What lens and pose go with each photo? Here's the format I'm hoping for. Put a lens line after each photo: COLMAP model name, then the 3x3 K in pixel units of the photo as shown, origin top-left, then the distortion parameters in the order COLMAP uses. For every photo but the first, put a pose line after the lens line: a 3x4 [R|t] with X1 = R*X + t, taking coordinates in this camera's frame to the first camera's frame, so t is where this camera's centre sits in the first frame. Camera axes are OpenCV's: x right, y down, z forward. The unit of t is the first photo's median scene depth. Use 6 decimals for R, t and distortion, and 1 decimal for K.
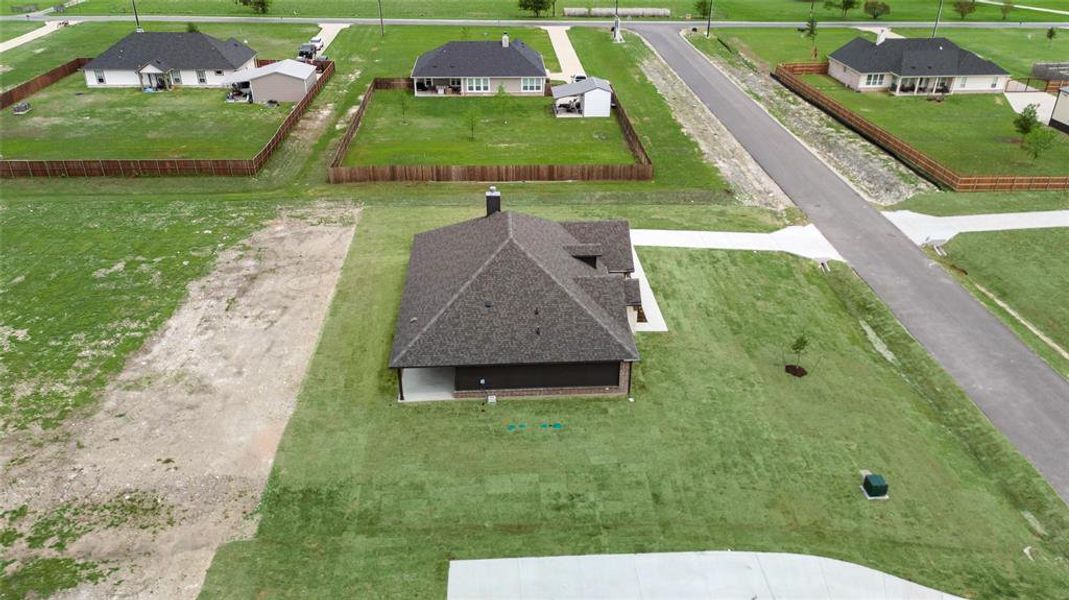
lens RADIAL K [[785.3, 0, 543.3], [0, 785.3, 299.2], [0, 0, 1]] dist [0.072411, -0.058359]
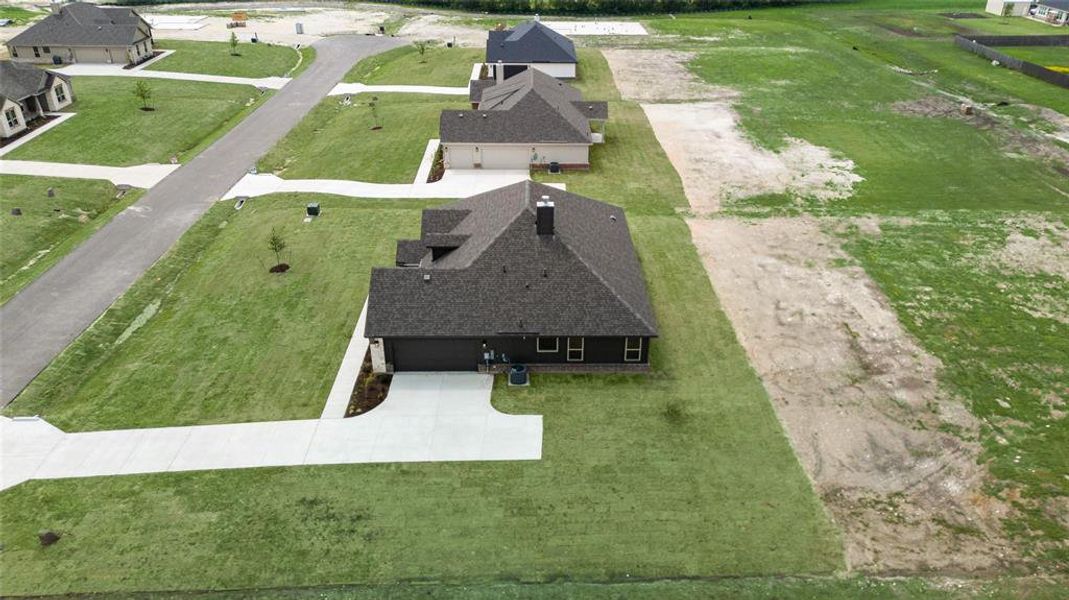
lens RADIAL K [[785.3, 0, 539.3], [0, 785.3, 301.6], [0, 0, 1]] dist [0.072411, -0.058359]
pose [[-0.998400, -0.036665, 0.043056, -0.092777], [0.015785, 0.550420, 0.834739, -0.737439], [-0.054304, 0.834082, -0.548961, 1.466197]]
